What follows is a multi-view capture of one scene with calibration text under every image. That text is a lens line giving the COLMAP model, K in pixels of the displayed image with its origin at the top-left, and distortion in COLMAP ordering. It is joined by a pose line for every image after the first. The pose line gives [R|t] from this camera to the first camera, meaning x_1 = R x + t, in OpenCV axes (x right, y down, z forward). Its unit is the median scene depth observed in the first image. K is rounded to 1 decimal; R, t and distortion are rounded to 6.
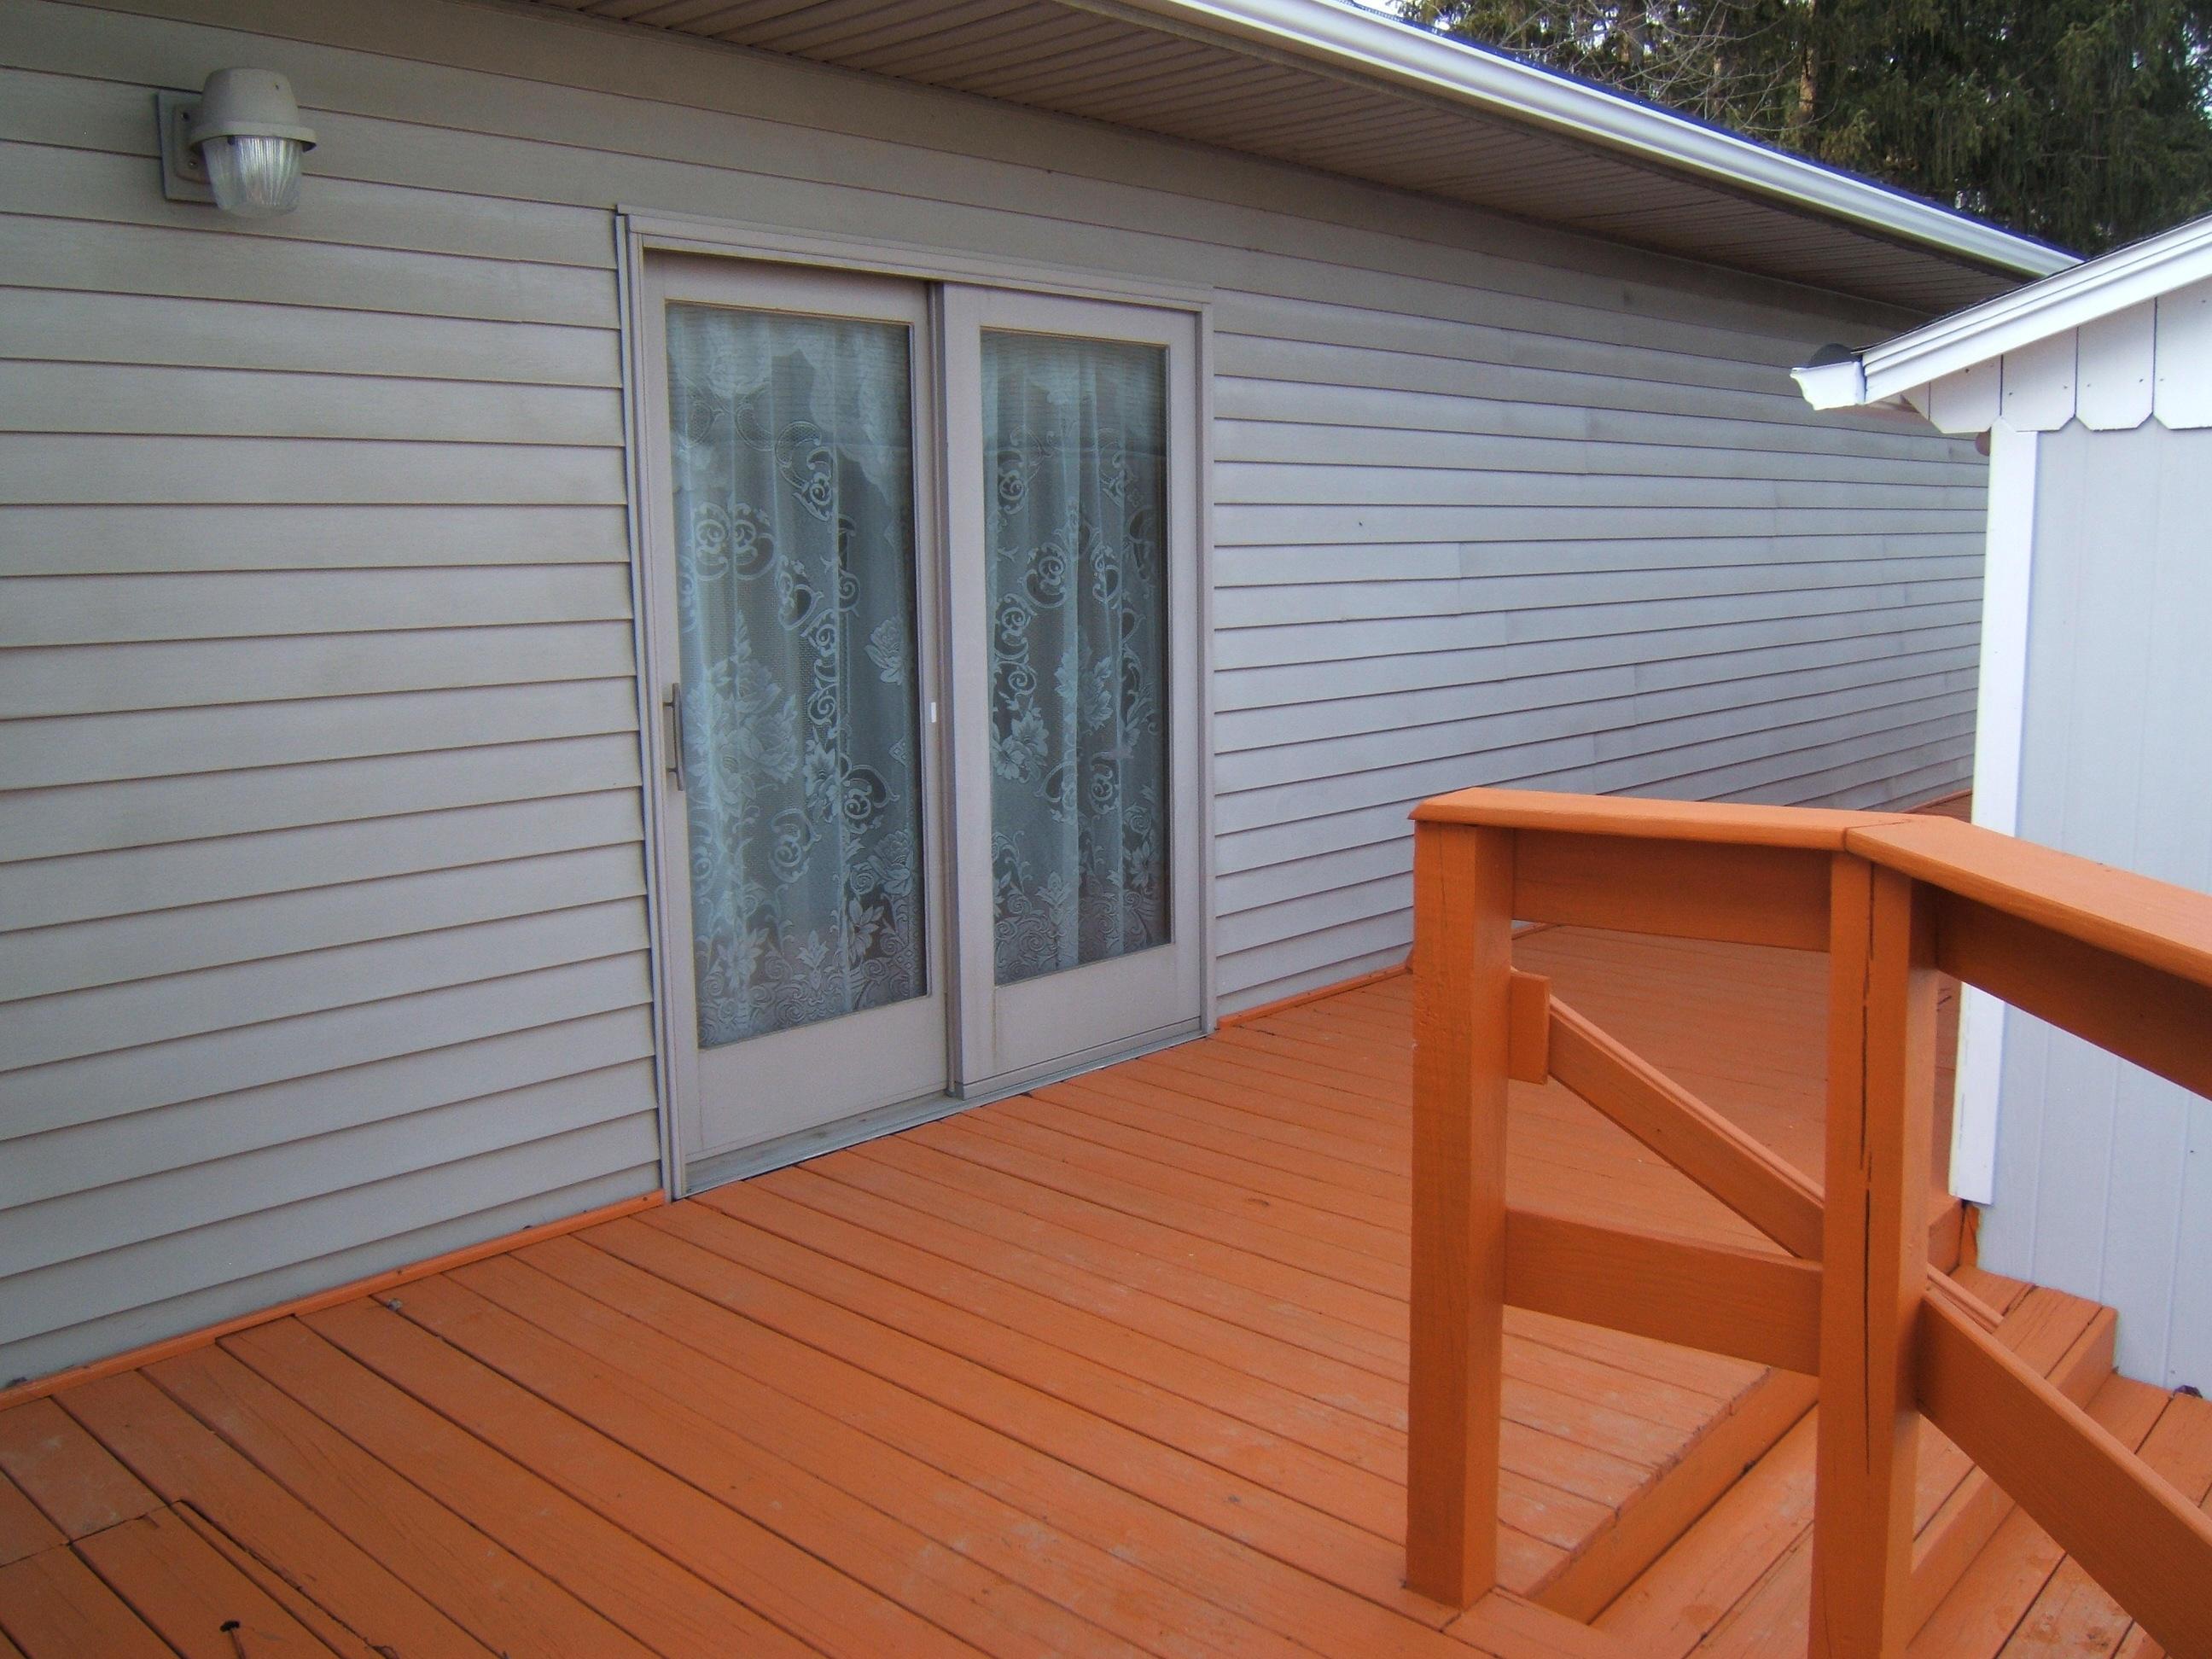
lens RADIAL K [[1915.7, 0, 1120.3], [0, 1915.7, 819.4], [0, 0, 1]] dist [-0.040378, -0.020995]
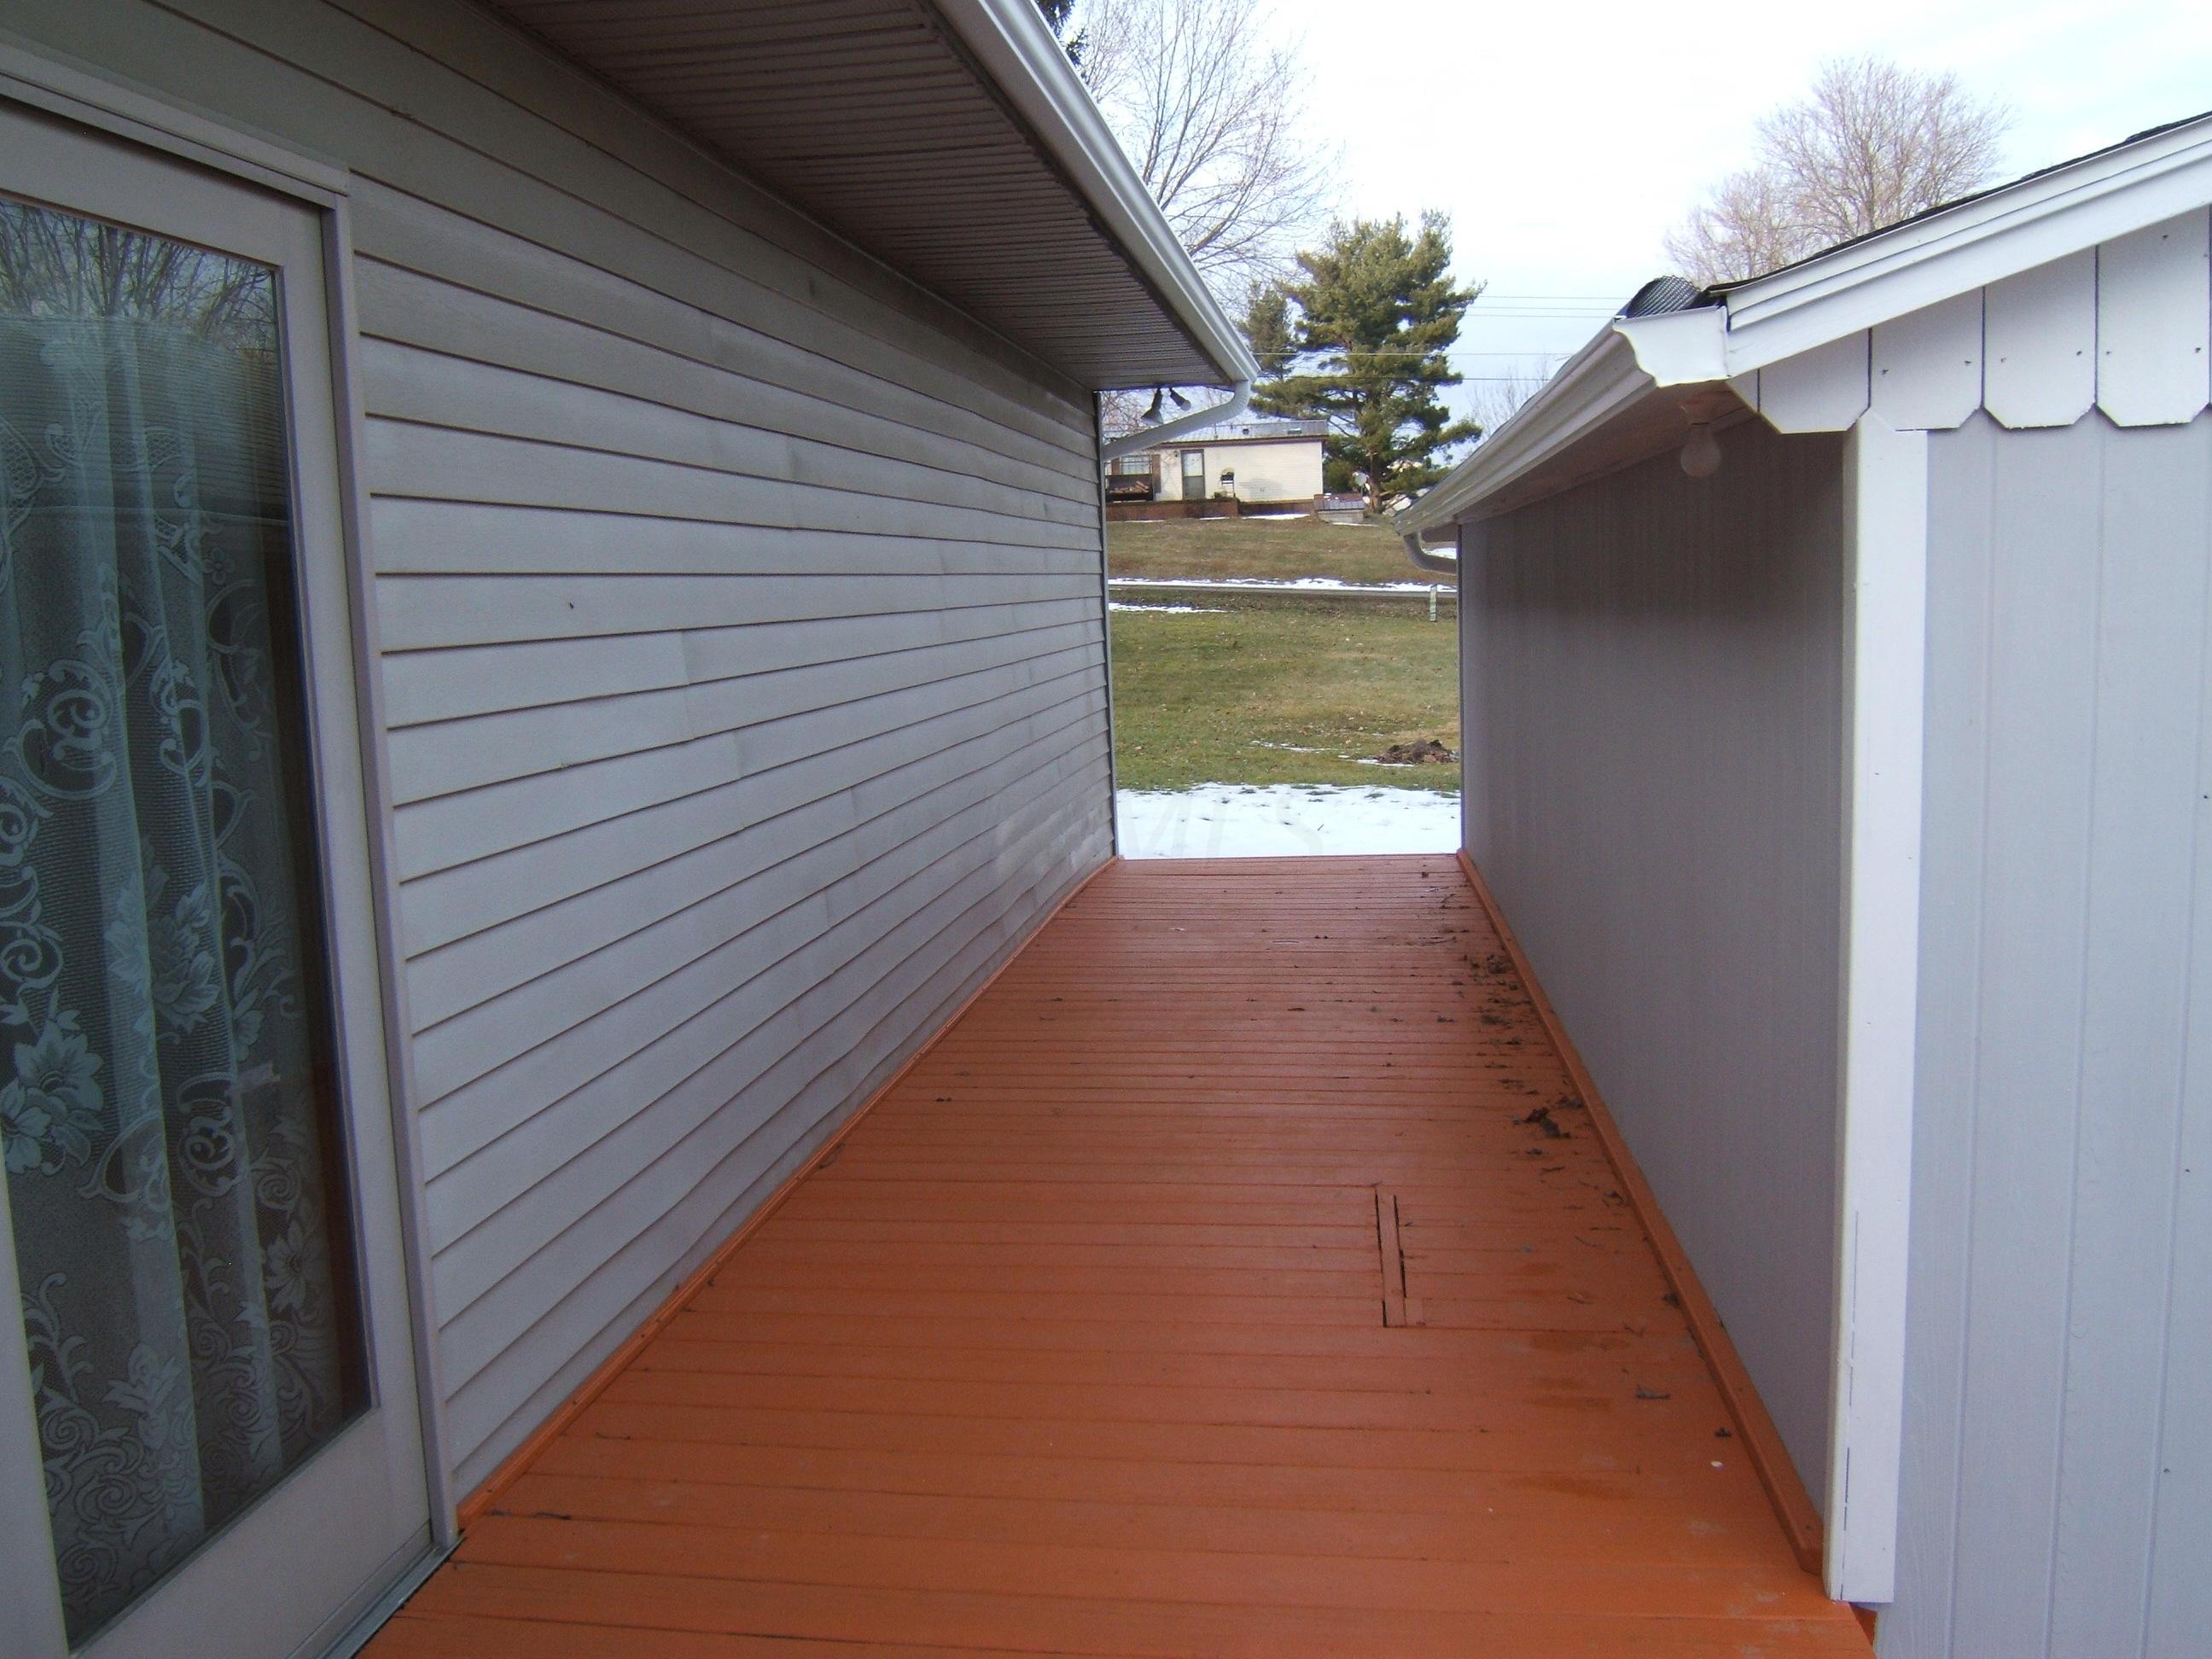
lens RADIAL K [[1915.7, 0, 1120.3], [0, 1915.7, 819.4], [0, 0, 1]] dist [-0.040378, -0.020995]
pose [[0.824283, -0.085182, 0.559734, -0.083739], [0.107921, 0.994130, -0.007638, -0.071801], [-0.555798, 0.066703, 0.828637, 0.458261]]
